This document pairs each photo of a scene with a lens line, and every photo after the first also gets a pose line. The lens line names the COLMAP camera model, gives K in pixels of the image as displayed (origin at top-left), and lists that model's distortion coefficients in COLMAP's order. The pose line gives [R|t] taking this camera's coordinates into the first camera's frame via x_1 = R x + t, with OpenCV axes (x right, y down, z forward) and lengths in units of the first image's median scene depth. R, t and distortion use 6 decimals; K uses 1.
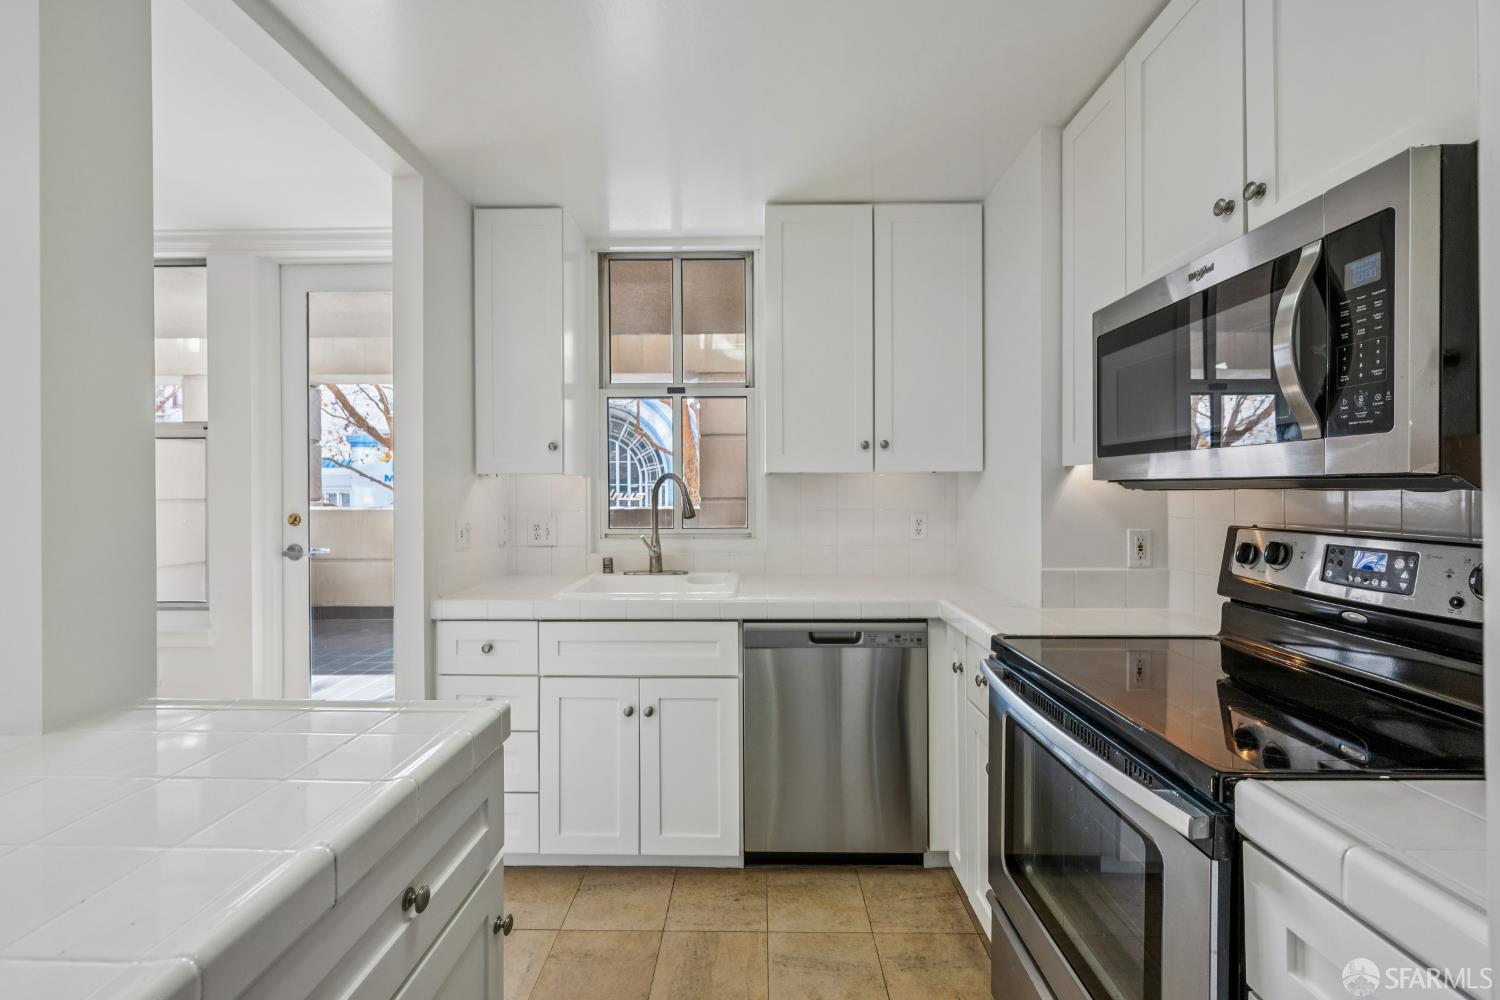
lens RADIAL K [[621.0, 0, 746.6], [0, 621.0, 492.5], [0, 0, 1]] dist [0.001356, -0.000172]
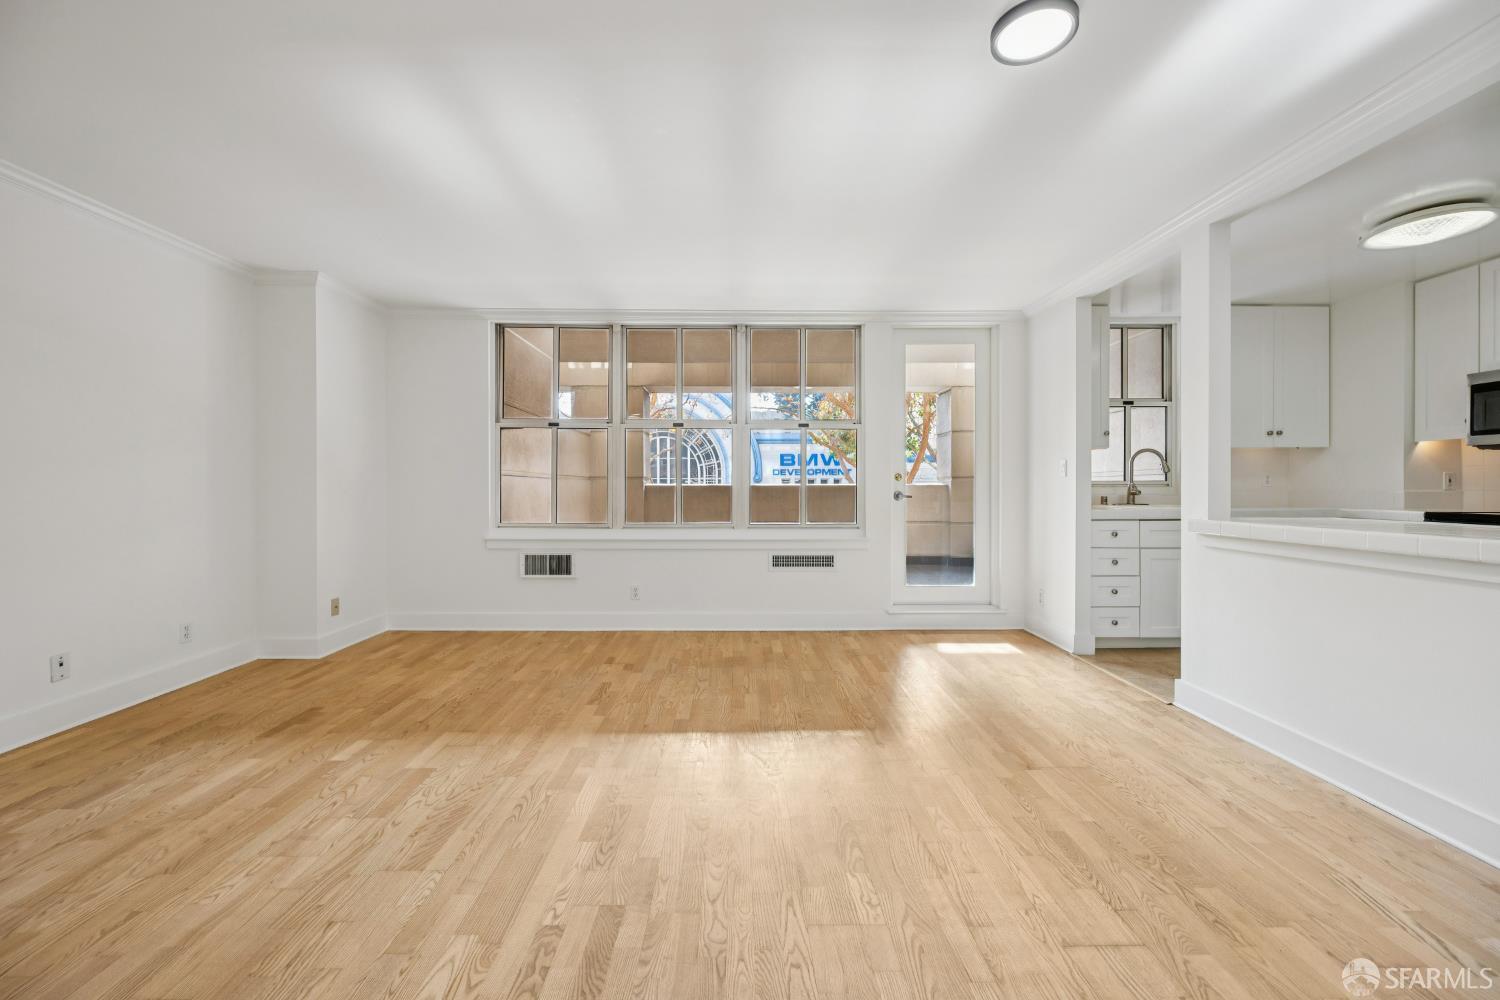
lens RADIAL K [[586.2, 0, 740.9], [0, 586.2, 492.1], [0, 0, 1]] dist [-0.001627, -0.000540]
pose [[0.999524, 0.001024, 0.030833, -1.656653], [-0.001124, 0.999994, 0.003237, 0.111708], [-0.030830, -0.003270, 0.999519, -0.825482]]
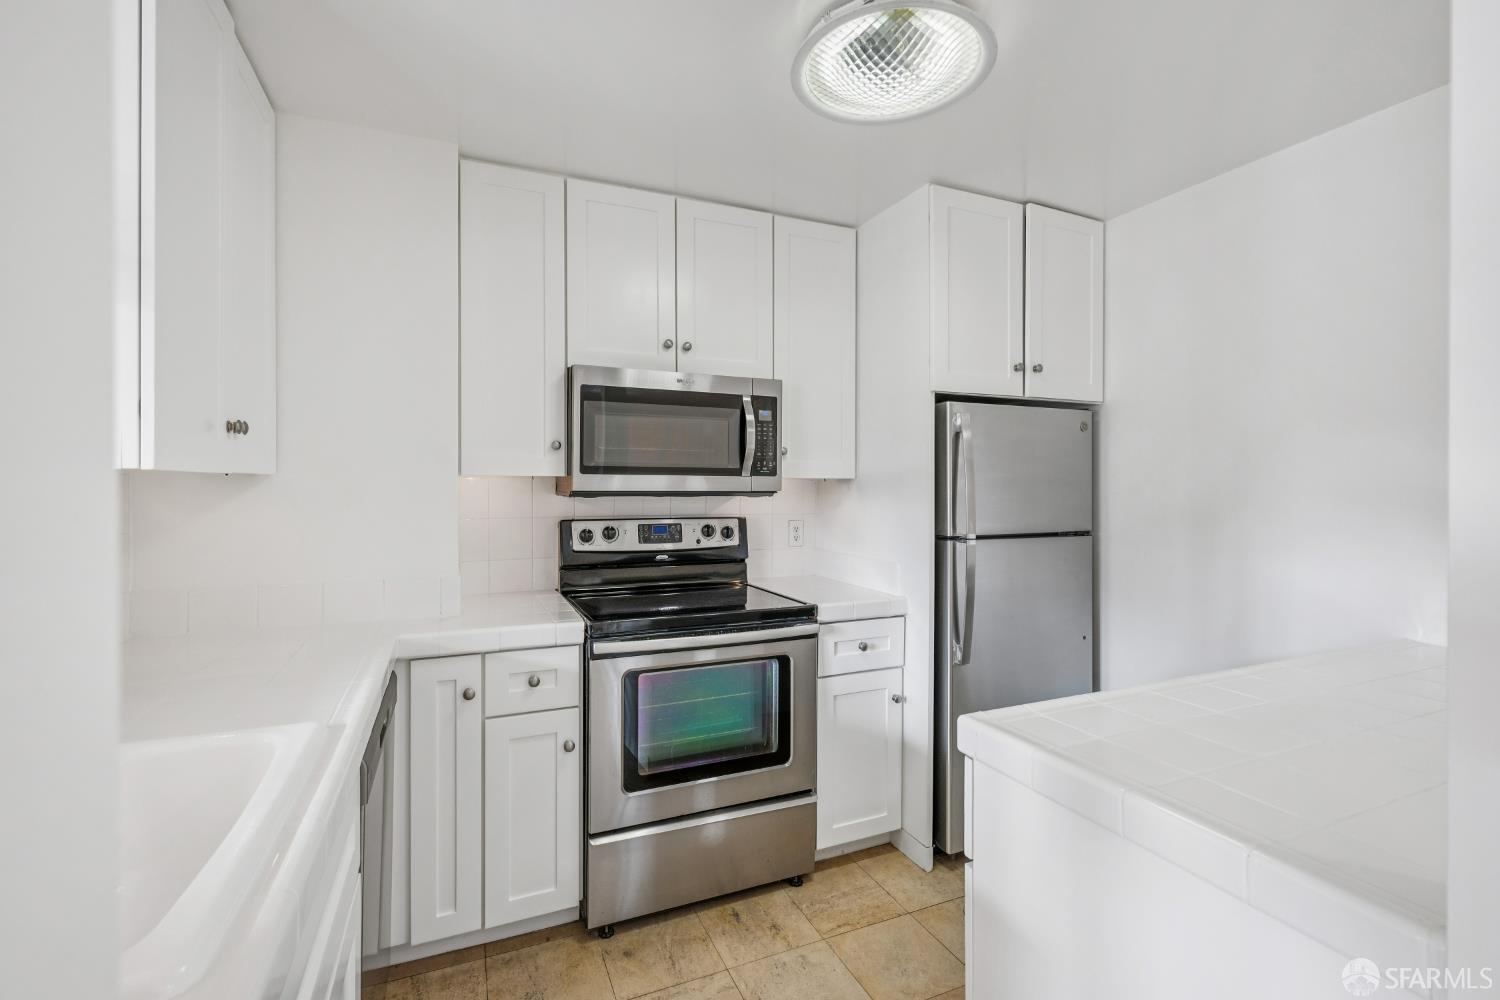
lens RADIAL K [[658.2, 0, 746.6], [0, 658.2, 489.3], [0, 0, 1]] dist [0.003568, 0.000348]
pose [[-0.414658, -0.005467, 0.909961, -0.644676], [0.000307, 0.999981, 0.006148, -0.023743], [-0.909977, 0.002829, -0.414648, 0.923995]]
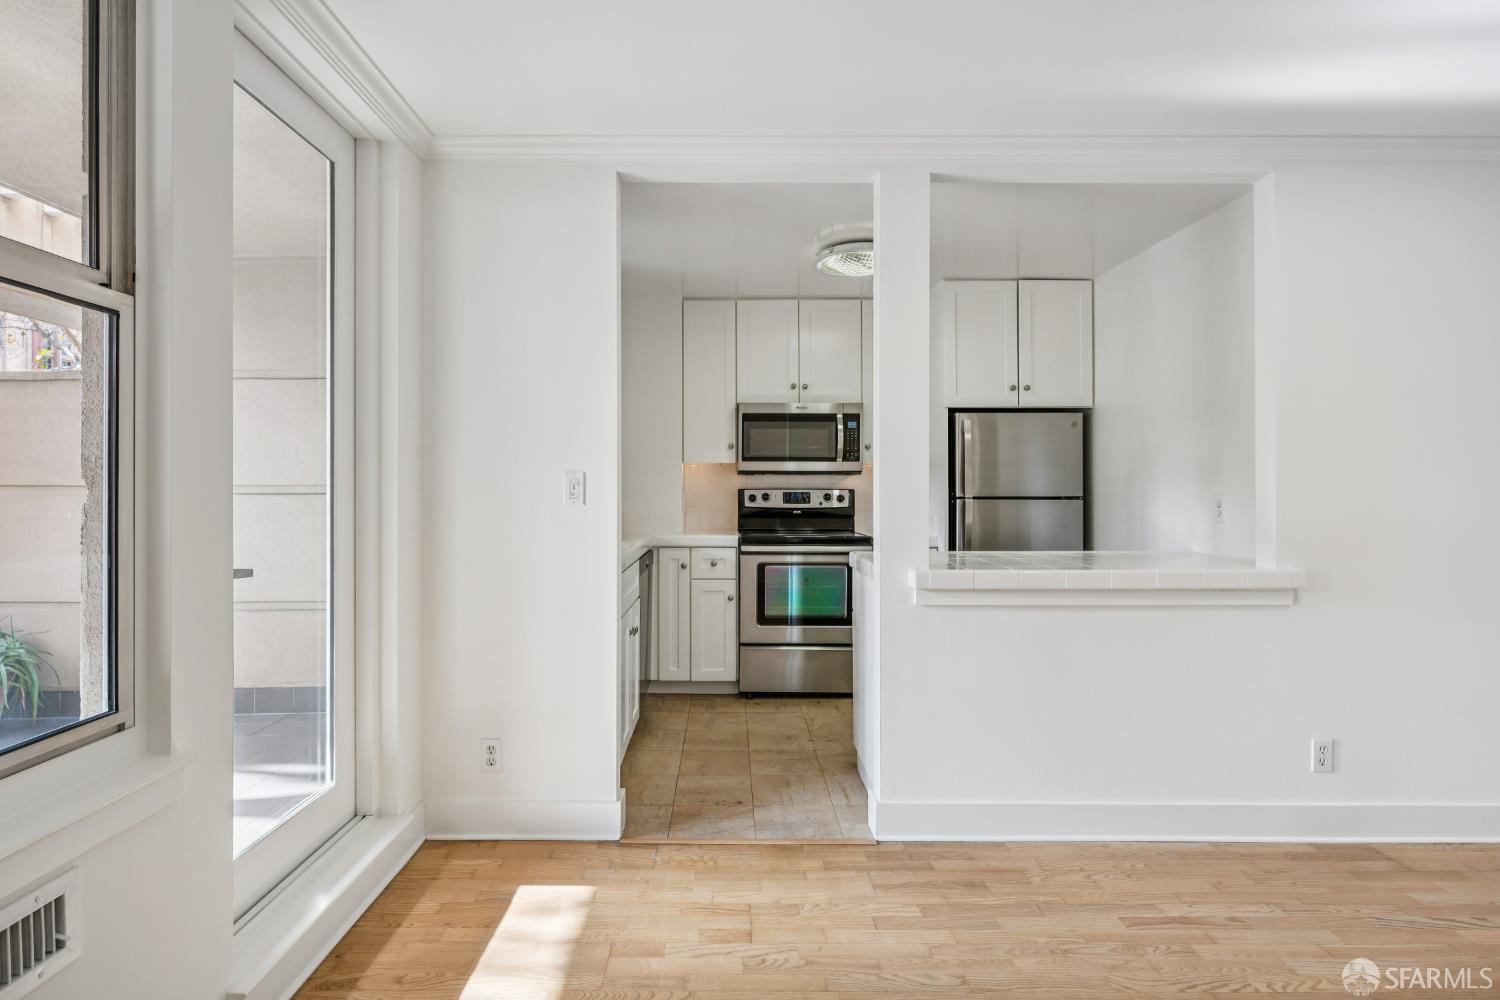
lens RADIAL K [[772.6, 0, 735.9], [0, 772.6, 490.6], [0, 0, 1]] dist [-0.003949, -0.001767]
pose [[-0.026392, 0.000764, 0.999651, -1.846041], [0.002884, 0.999996, -0.000688, 0.045339], [-0.999648, 0.002864, -0.026394, 0.809553]]
